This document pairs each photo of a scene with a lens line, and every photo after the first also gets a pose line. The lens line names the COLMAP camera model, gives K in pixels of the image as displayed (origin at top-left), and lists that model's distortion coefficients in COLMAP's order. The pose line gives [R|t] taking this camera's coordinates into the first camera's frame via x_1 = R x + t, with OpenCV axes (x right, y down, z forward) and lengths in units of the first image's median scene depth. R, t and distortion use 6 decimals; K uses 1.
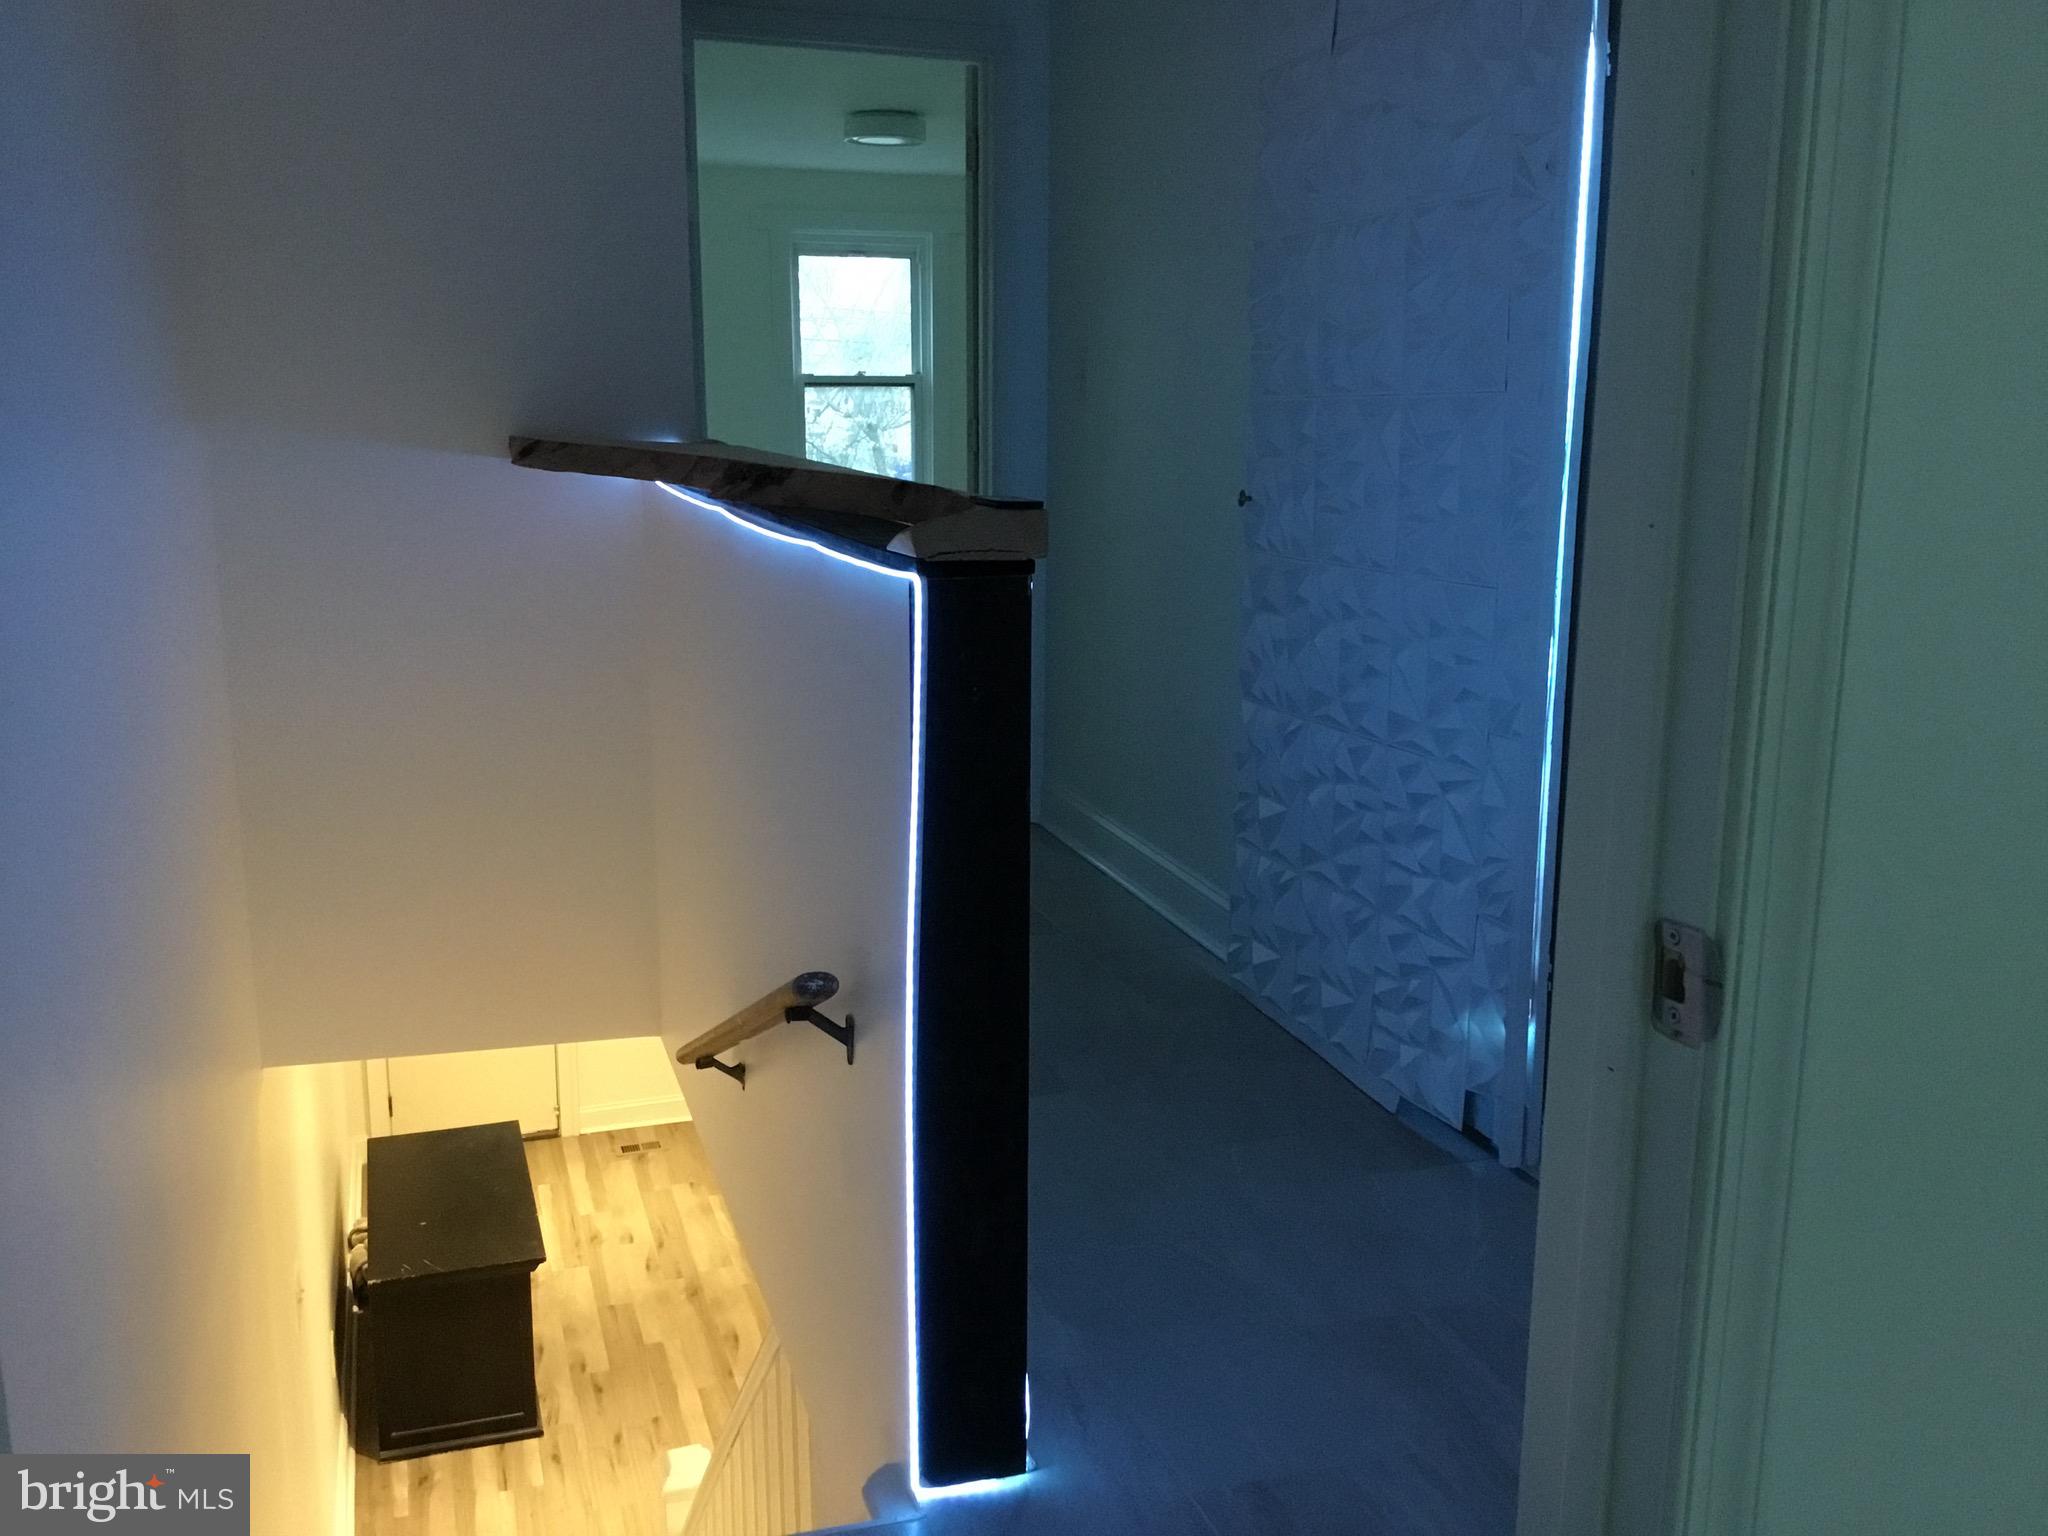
lens RADIAL K [[1856.0, 0, 1024.0], [0, 1856.0, 768.0], [0, 0, 1]] dist [0.135512, -0.254043]
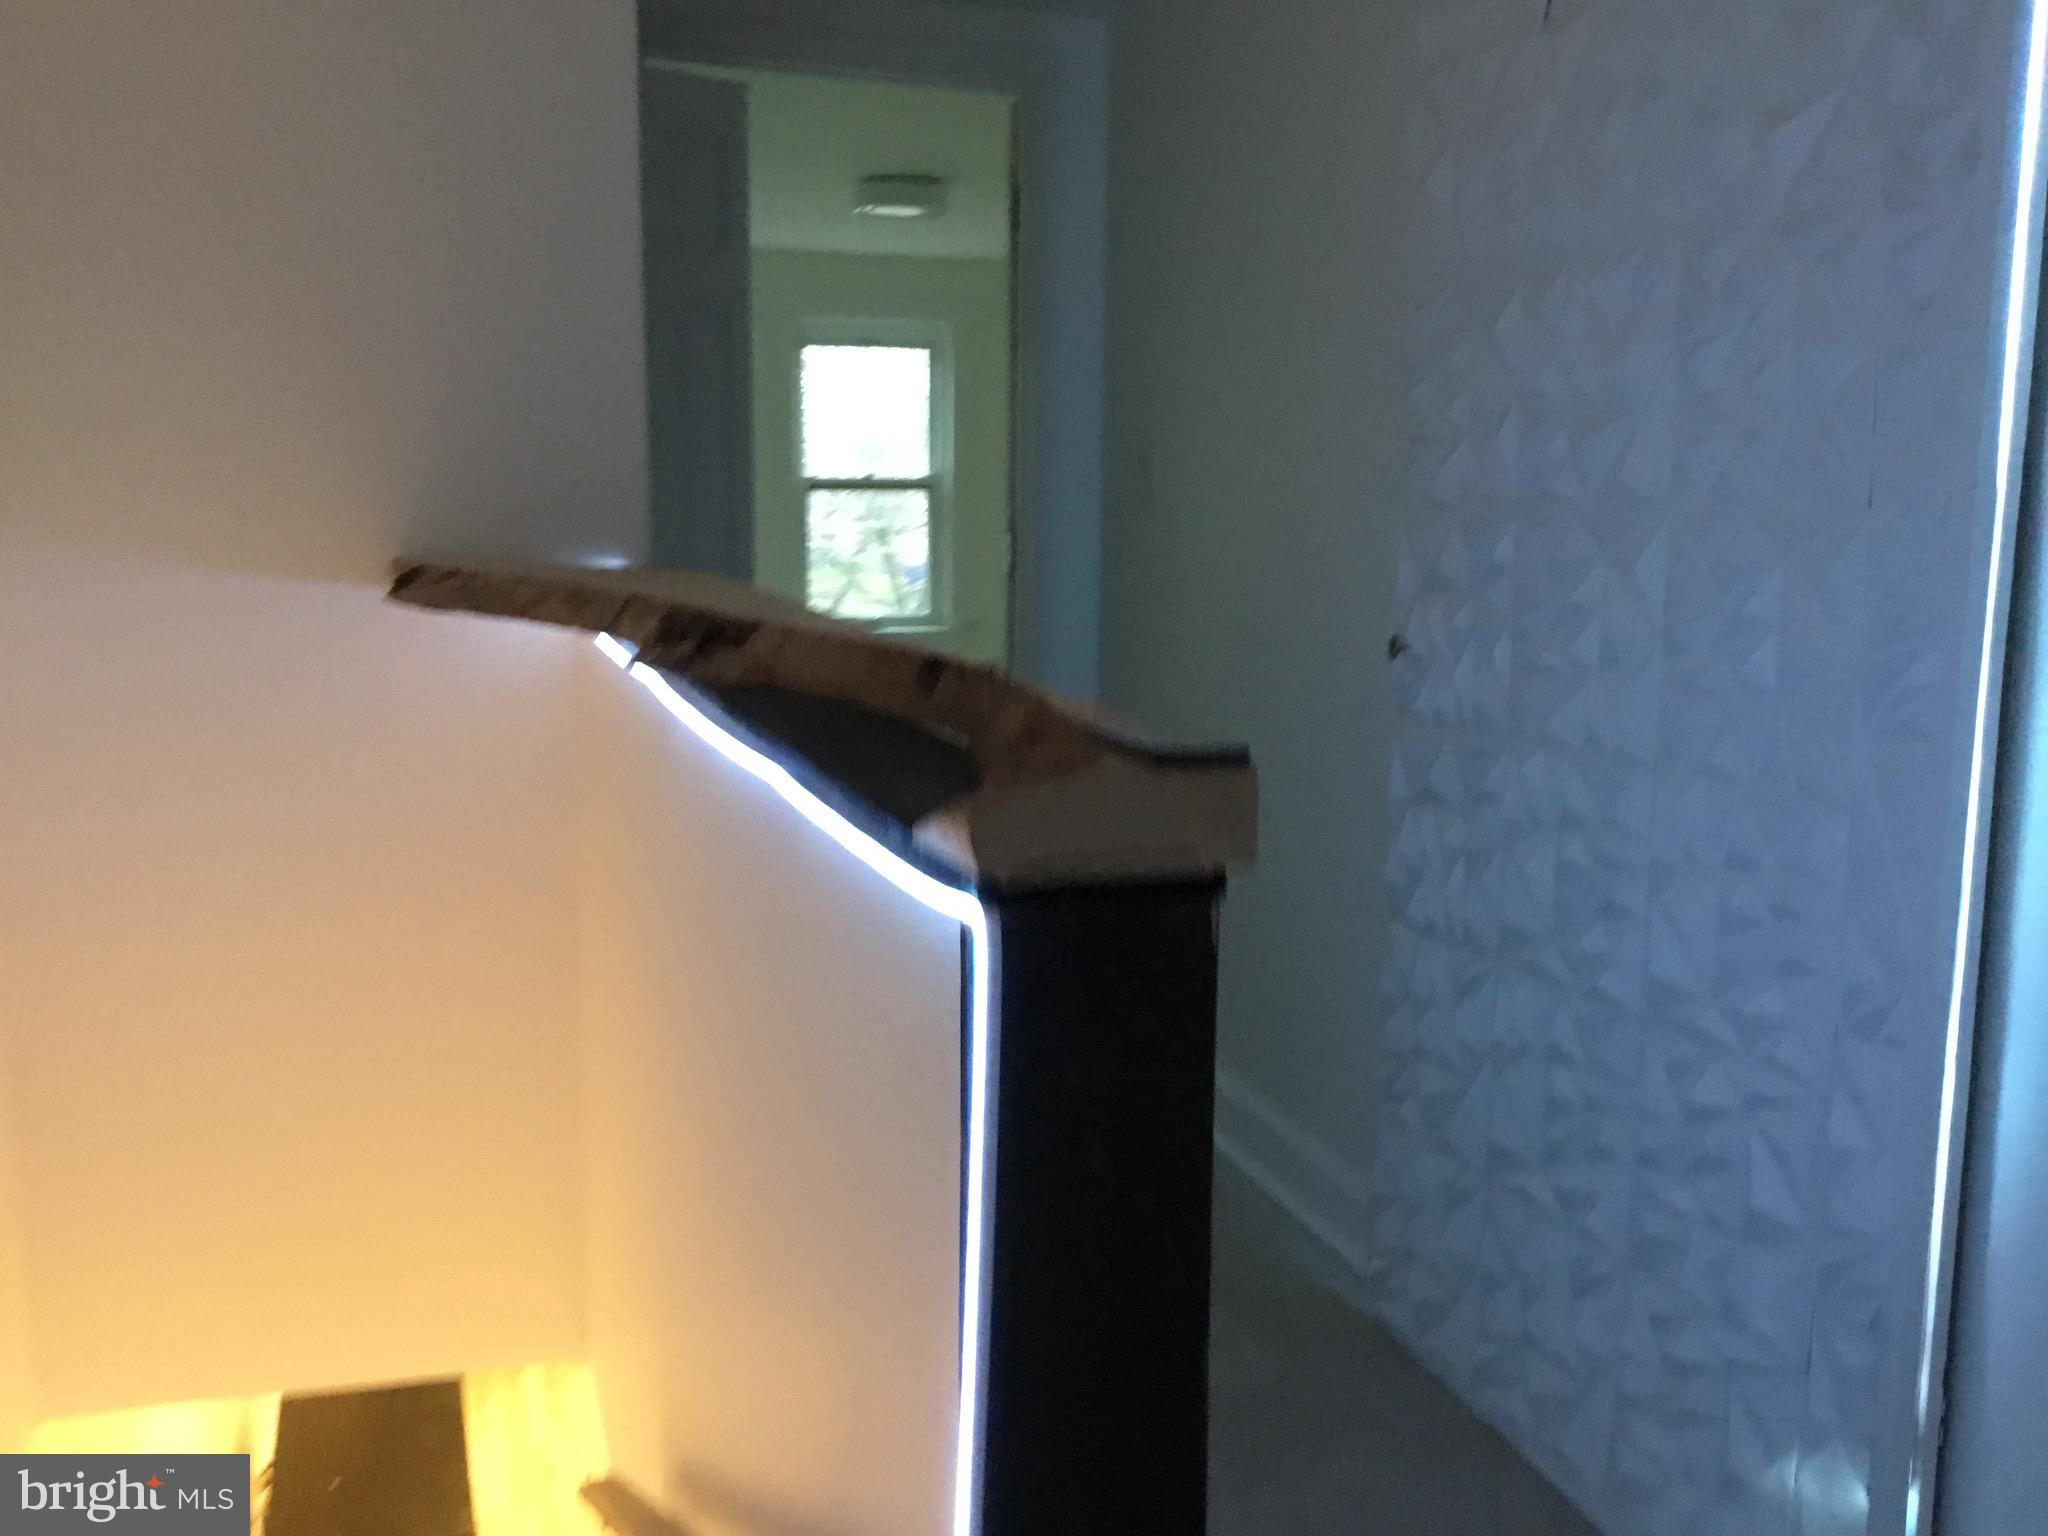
lens RADIAL K [[1856.0, 0, 1024.0], [0, 1856.0, 768.0], [0, 0, 1]] dist [0.135512, -0.254043]
pose [[0.999976, 0.005377, -0.004339, -0.025954], [-0.005603, 0.998533, -0.053851, -0.066385], [0.004043, 0.053874, 0.998540, 0.315768]]
